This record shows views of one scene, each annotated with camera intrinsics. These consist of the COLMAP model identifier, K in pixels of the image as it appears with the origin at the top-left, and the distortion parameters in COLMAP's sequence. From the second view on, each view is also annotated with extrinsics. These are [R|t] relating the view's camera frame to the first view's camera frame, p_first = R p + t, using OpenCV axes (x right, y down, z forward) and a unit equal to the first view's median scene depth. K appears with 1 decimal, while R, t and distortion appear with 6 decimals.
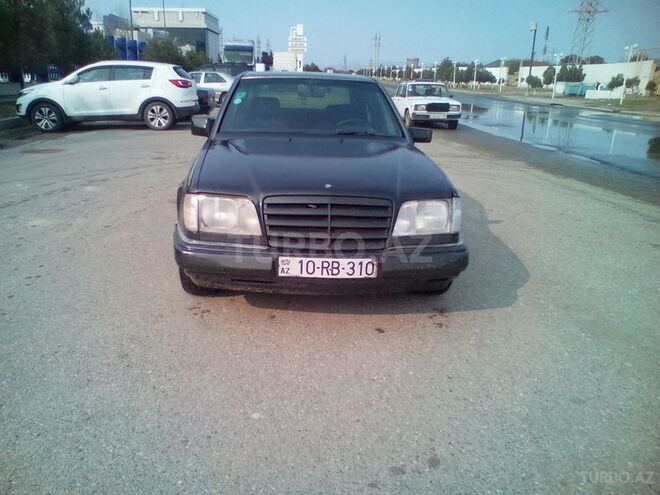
lens RADIAL K [[562.9, 0, 315.1], [0, 562.9, 247.3], [0, 0, 1]] dist [-0.036586, 0.004286]
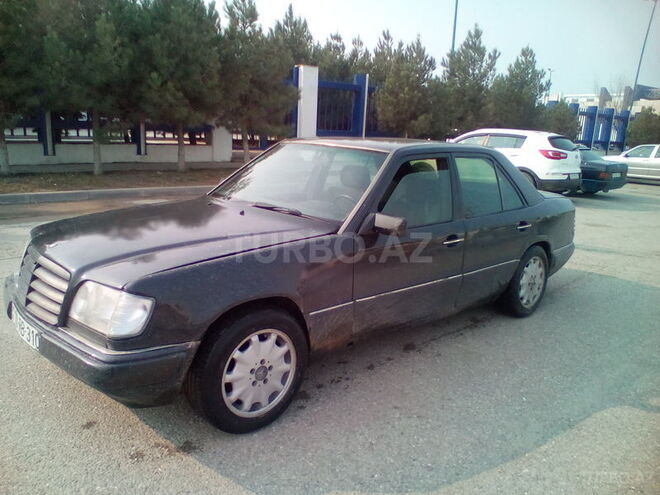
lens RADIAL K [[535.1, 0, 330.0], [0, 535.1, 247.5], [0, 0, 1]] dist [-0.025139, -0.004753]
pose [[0.603843, 0.179719, -0.776579, 0.701946], [-0.260297, 0.965300, 0.020995, -0.177557], [0.753405, 0.189463, 0.629670, 0.521674]]
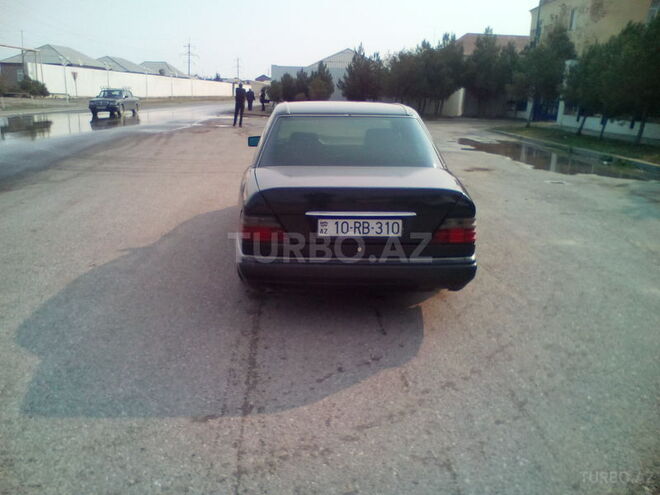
lens RADIAL K [[562.9, 0, 315.1], [0, 562.9, 247.3], [0, 0, 1]] dist [-0.036586, 0.004286]
pose [[-0.995716, -0.064839, 0.065915, -0.112960], [-0.019389, 0.843478, 0.536814, -0.809313], [-0.090404, 0.533236, -0.841122, 2.491690]]
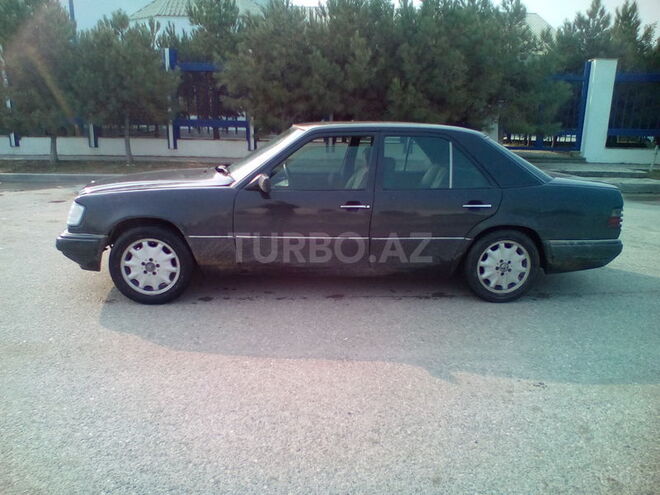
lens RADIAL K [[536.8, 0, 327.3], [0, 536.8, 266.7], [0, 0, 1]] dist [-0.026873, -0.004461]
pose [[-0.002907, 0.240404, -0.970668, 1.150339], [-0.310748, 0.922399, 0.229380, -0.329521], [0.950488, 0.302300, 0.072024, 1.119649]]
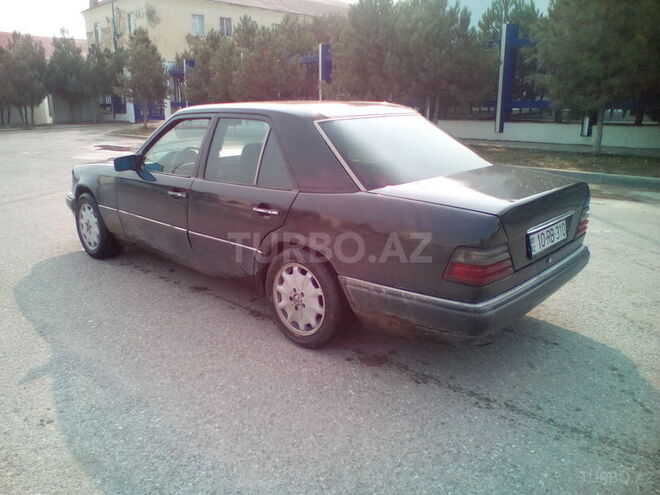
lens RADIAL K [[554.5, 0, 330.0], [0, 554.5, 247.5], [0, 0, 1]] dist [-0.034263, -0.002073]
pose [[-0.755498, 0.153908, -0.636817, 0.583663], [-0.199297, 0.871959, 0.447177, -0.625609], [0.624102, 0.464757, -0.628090, 2.023168]]
